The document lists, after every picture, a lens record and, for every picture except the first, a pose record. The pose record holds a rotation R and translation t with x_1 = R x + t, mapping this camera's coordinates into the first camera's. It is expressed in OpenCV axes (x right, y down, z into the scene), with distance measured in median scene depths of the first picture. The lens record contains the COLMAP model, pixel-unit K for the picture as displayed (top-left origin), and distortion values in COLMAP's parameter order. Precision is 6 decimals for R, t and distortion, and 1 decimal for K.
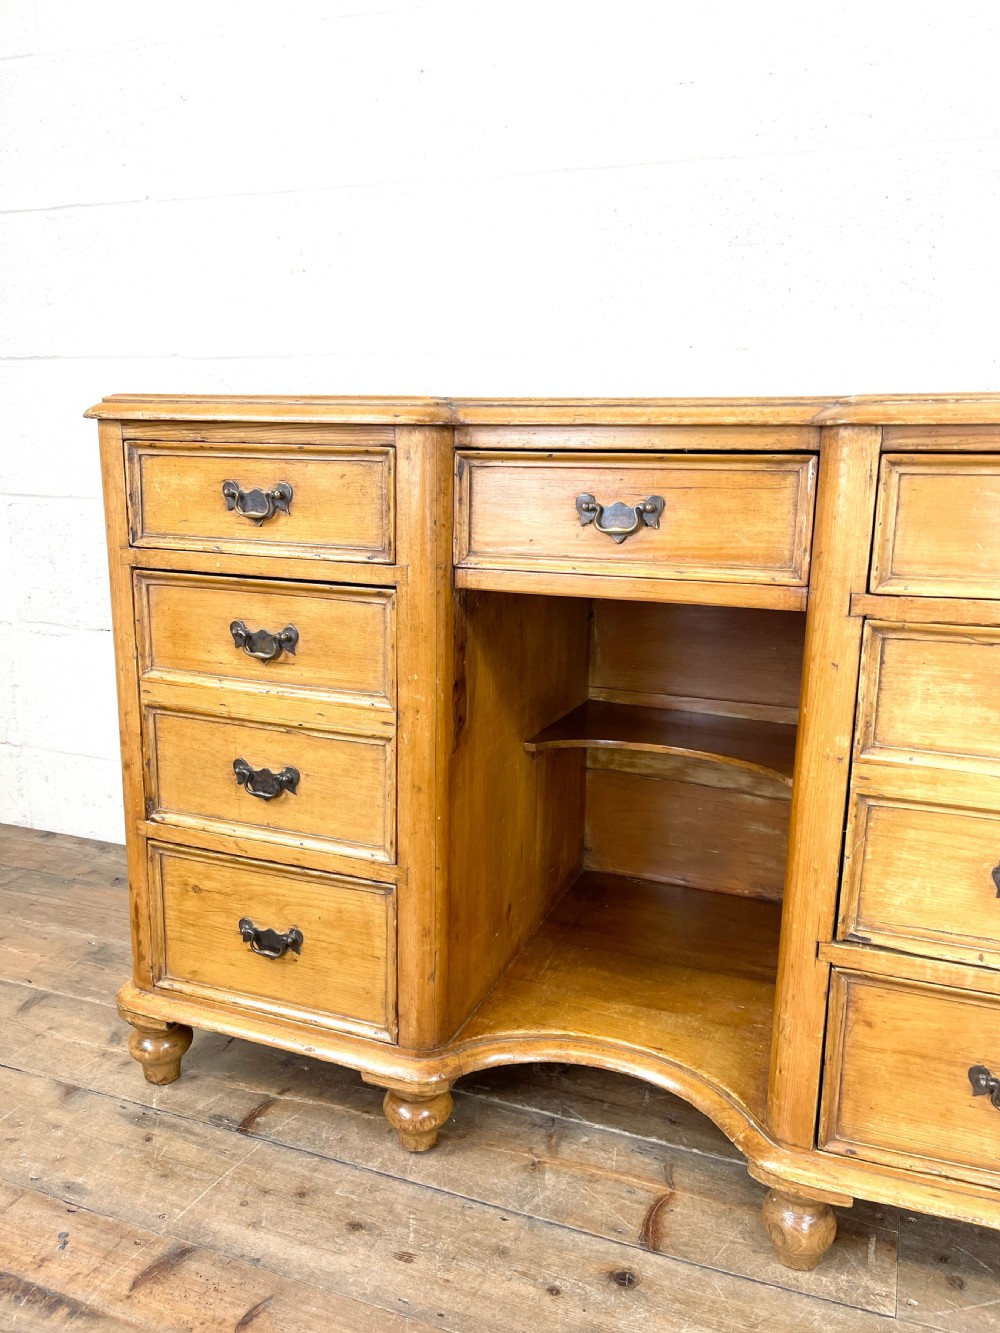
lens RADIAL K [[1015.8, 0, 505.5], [0, 1015.8, 673.2], [0, 0, 1]] dist [0.066562, -0.089226]
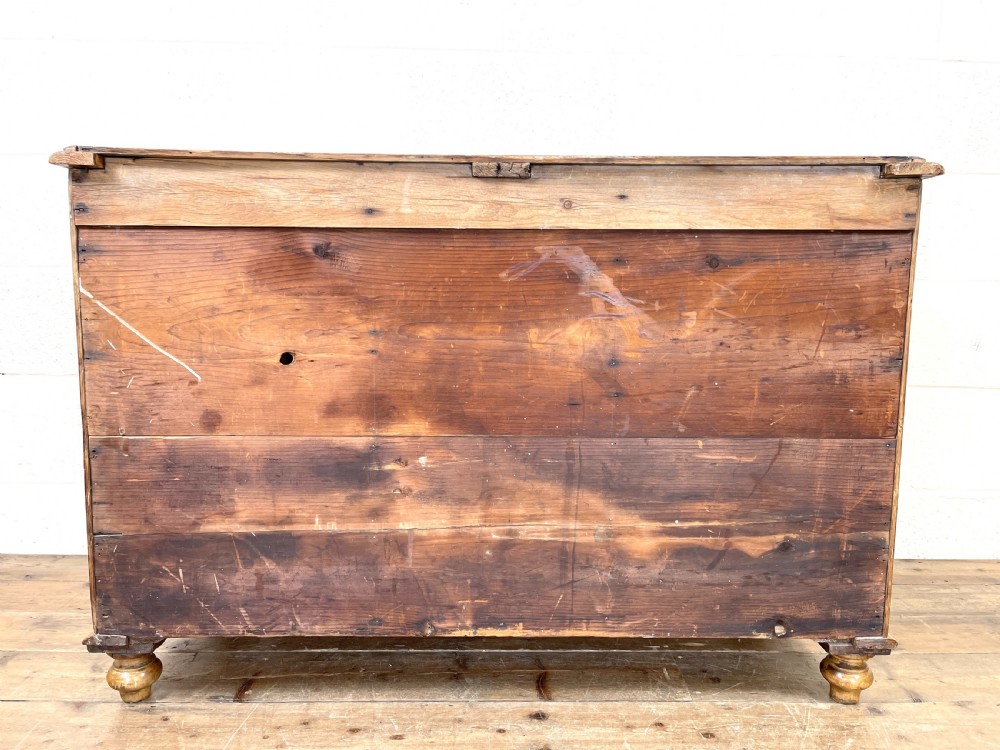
lens RADIAL K [[762.0, 0, 505.6], [0, 762.0, 385.9], [0, 0, 1]] dist [0.066562, -0.089226]
pose [[0.927540, -0.051221, 0.370197, -0.321829], [0.080818, 0.994615, -0.064875, 0.146843], [-0.364881, 0.090093, 0.926685, -0.113155]]
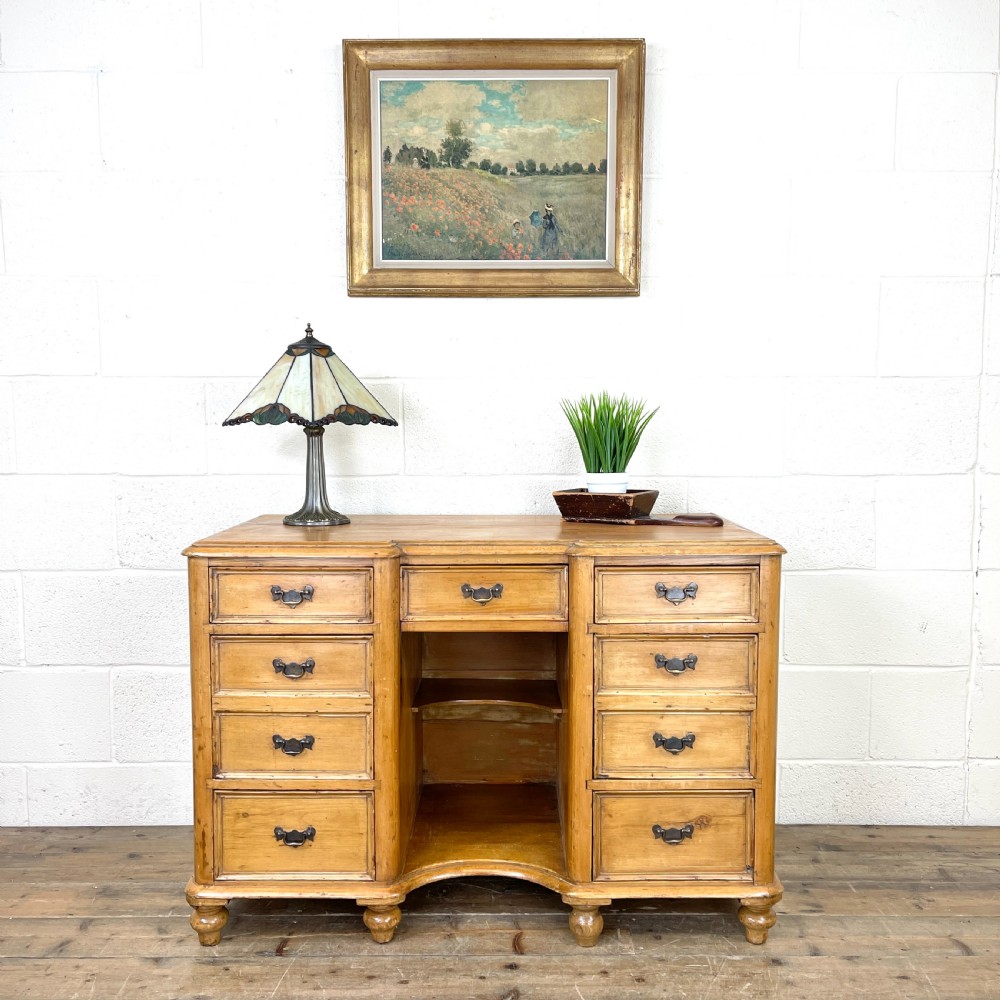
lens RADIAL K [[1022.3, 0, 505.3], [0, 1022.3, 500.9], [0, 0, 1]] dist [0.031320, 0.000000]
pose [[0.935657, -0.047505, 0.349698, -0.531611], [0.091289, 0.989753, -0.109801, -0.096154], [-0.340898, 0.134659, 0.930406, -0.953106]]
